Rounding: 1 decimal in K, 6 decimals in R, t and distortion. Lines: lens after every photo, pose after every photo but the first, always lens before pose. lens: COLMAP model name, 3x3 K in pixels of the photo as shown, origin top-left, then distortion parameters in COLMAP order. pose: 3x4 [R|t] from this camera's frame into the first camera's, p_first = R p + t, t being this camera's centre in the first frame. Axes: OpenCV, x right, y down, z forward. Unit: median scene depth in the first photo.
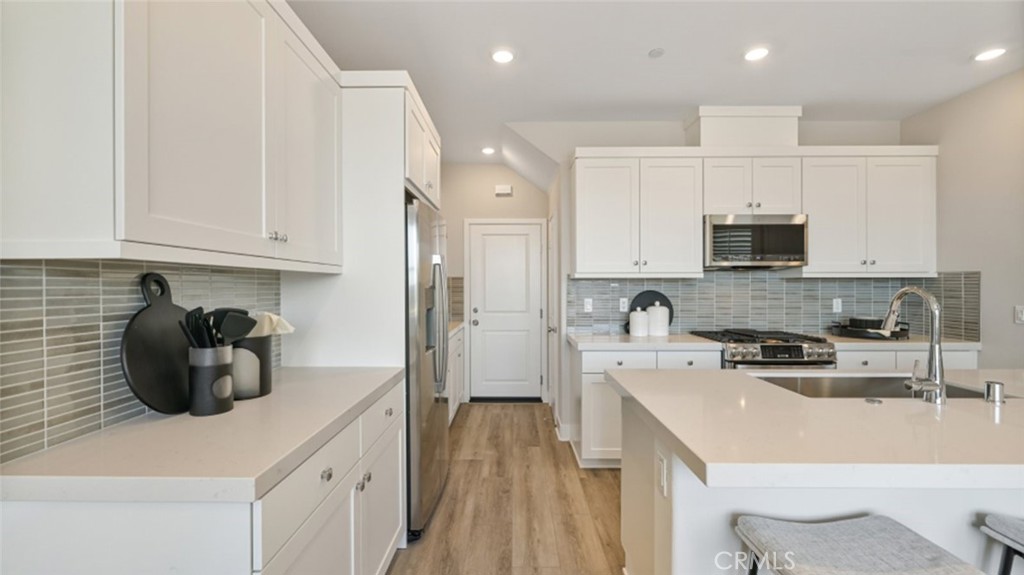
lens RADIAL K [[430.2, 0, 509.3], [0, 430.2, 285.5], [0, 0, 1]] dist [0.000420, 0.000036]
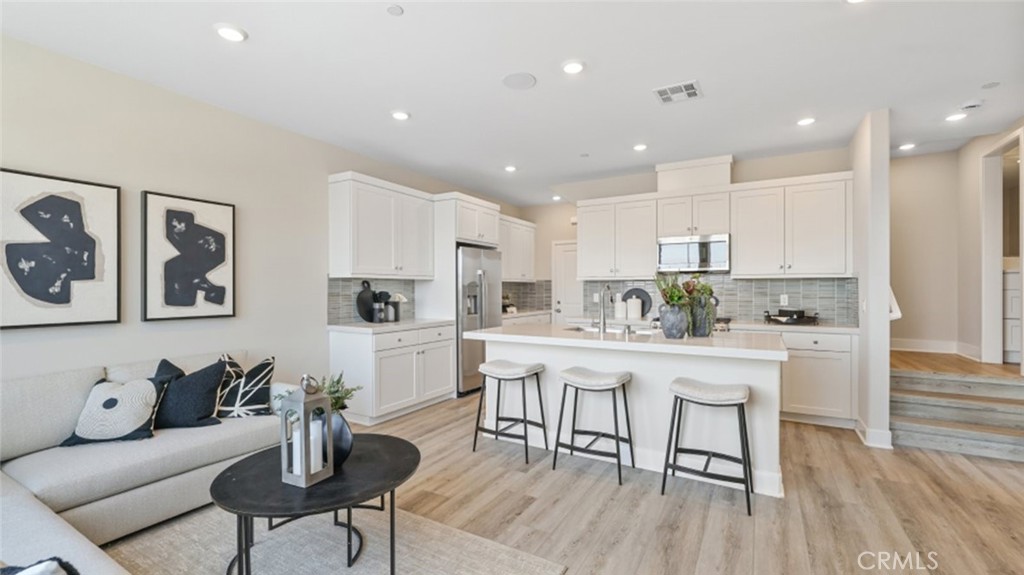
lens RADIAL K [[433.3, 0, 508.3], [0, 433.3, 287.0], [0, 0, 1]] dist [0.001771, 0.000258]
pose [[0.867773, -0.001405, -0.496958, 0.767229], [-0.000217, 0.999995, -0.003206, 0.013464], [0.496960, 0.002890, 0.867769, -0.583306]]
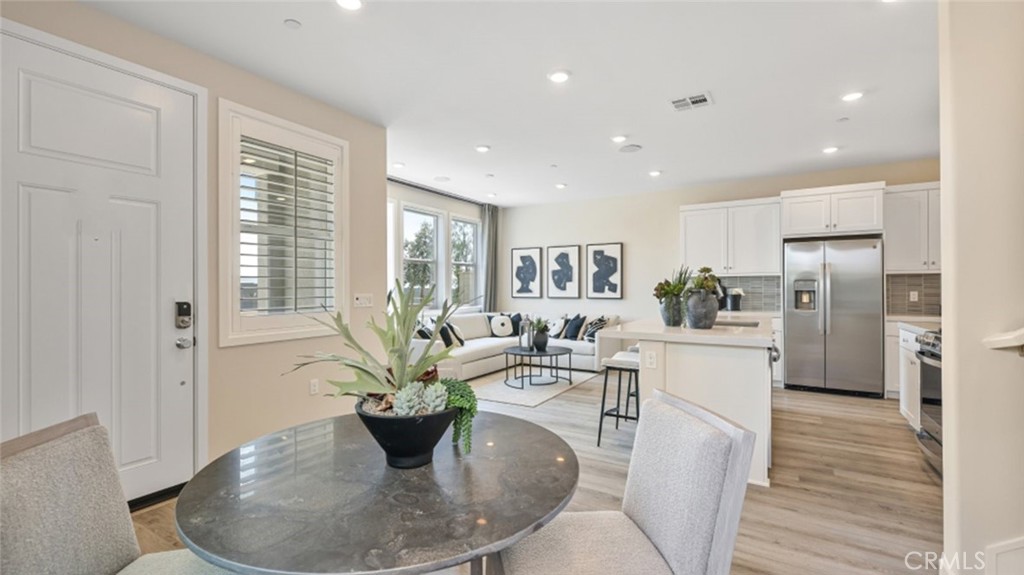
lens RADIAL K [[433.3, 0, 508.3], [0, 433.3, 287.0], [0, 0, 1]] dist [0.001771, 0.000258]
pose [[-0.513837, 0.000703, -0.857888, 1.748556], [0.002670, 0.999996, -0.000780, 0.025002], [0.857884, -0.002692, -0.513837, 0.614792]]
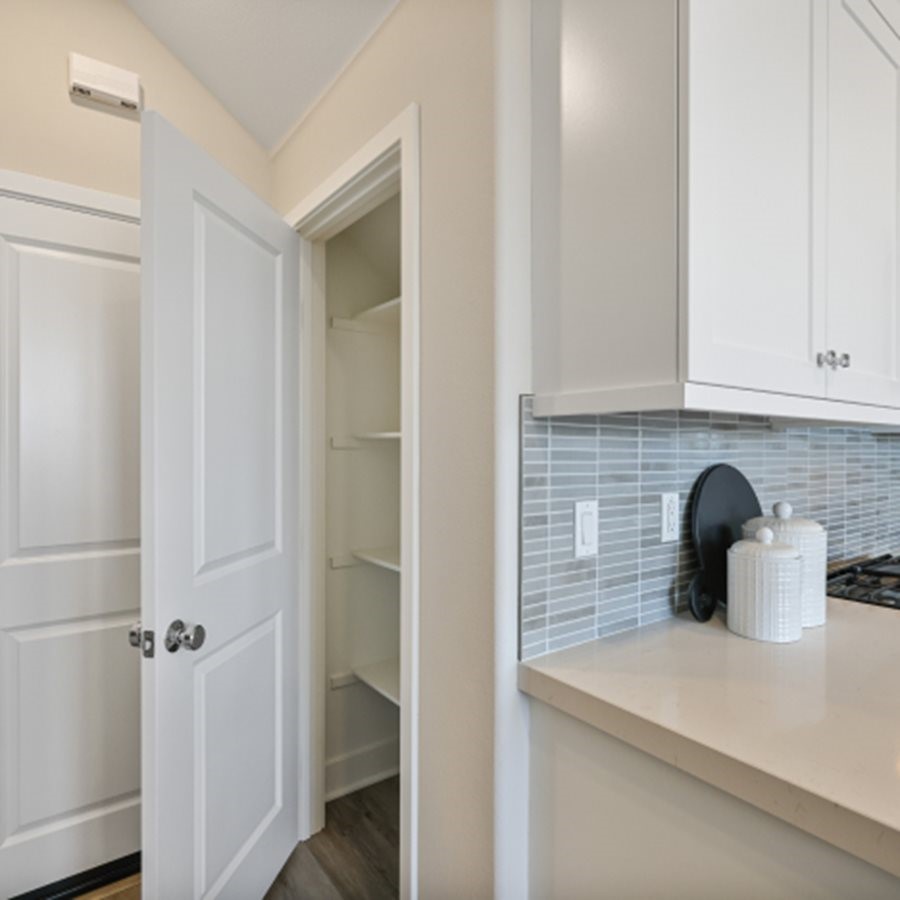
lens RADIAL K [[567.3, 0, 450.0], [0, 567.3, 450.0], [0, 0, 1]] dist [0.001835, 0.000957]
pose [[0.799751, 0.002093, 0.600328, -0.078875], [-0.004589, 0.999986, 0.002627, 0.001293], [-0.600314, -0.004856, 0.799750, 0.880892]]
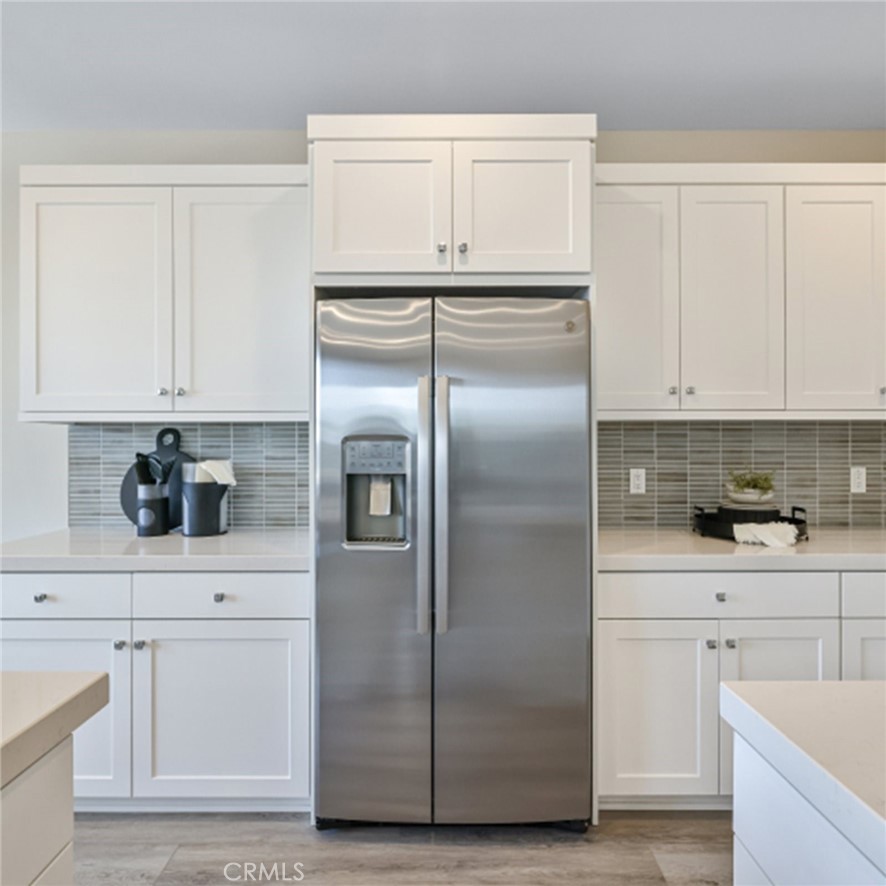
lens RADIAL K [[558.5, 0, 443.0], [0, 558.5, 443.0], [0, 0, 1]] dist [0.001835, 0.000957]
pose [[0.008247, -0.000536, -0.999966, 0.419141], [0.001041, 0.999999, -0.000527, 0.008699], [0.999965, -0.001036, 0.008248, 0.790940]]
